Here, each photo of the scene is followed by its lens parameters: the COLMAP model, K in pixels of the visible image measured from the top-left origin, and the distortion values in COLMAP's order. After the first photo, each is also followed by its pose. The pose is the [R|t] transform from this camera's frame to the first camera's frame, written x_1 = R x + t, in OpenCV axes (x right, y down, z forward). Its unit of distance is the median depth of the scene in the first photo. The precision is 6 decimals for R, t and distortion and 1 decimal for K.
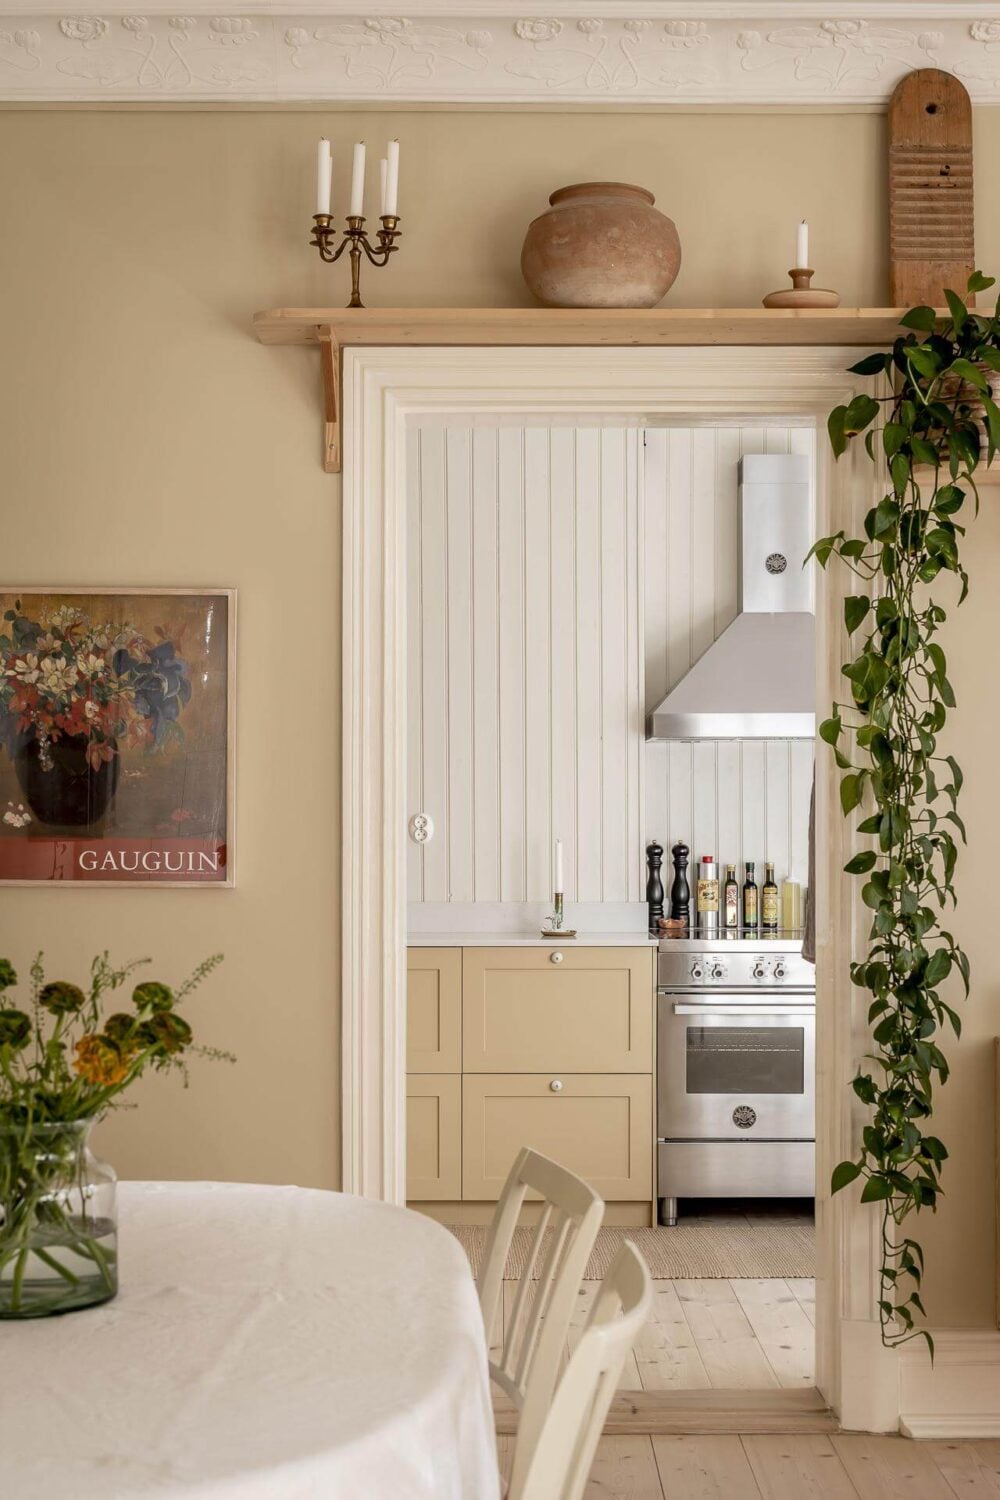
lens RADIAL K [[2195.5, 0, 497.3], [0, 2195.5, 814.0], [0, 0, 1]] dist [0.011030, -0.018097]
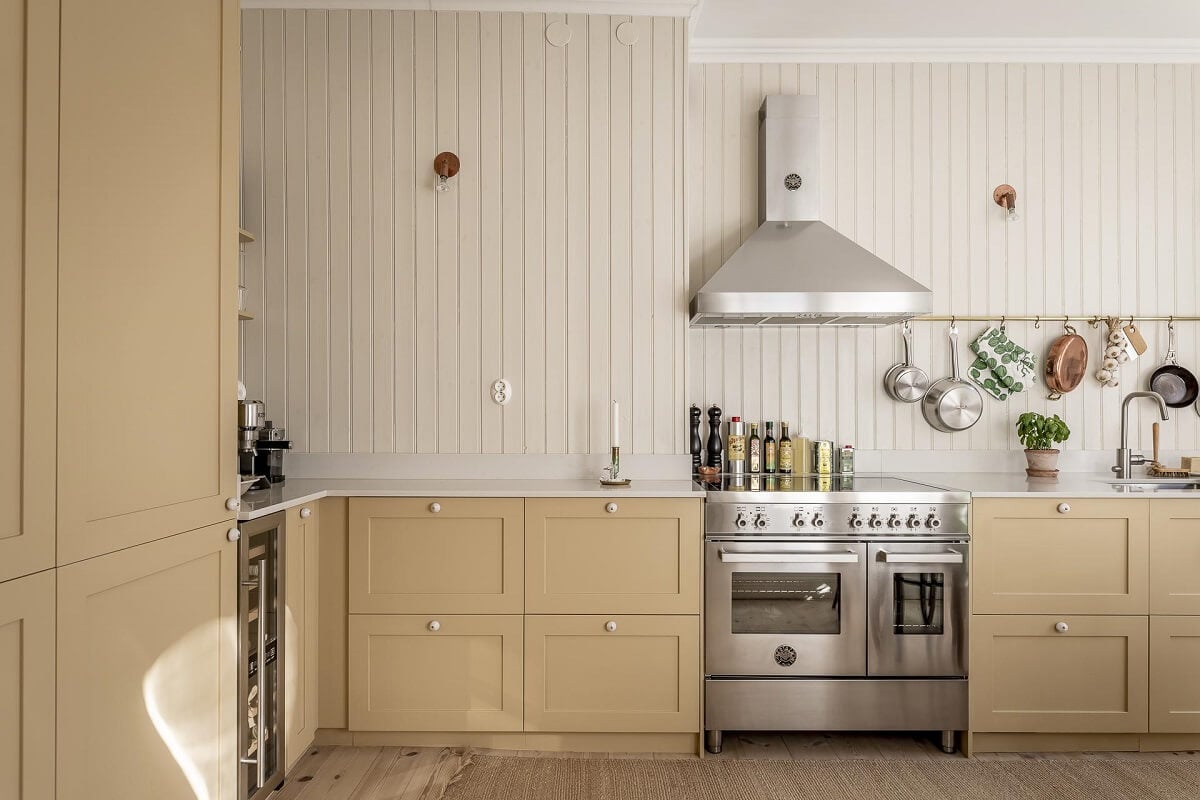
lens RADIAL K [[753.1, 0, 600.0], [0, 753.1, 400.0], [0, 0, 1]] dist [-0.003217, -0.001070]
pose [[0.999868, 0.001981, -0.016132, 0.027614], [-0.002161, 0.999935, -0.011158, 0.016651], [0.016108, 0.011192, 0.999808, 0.638527]]
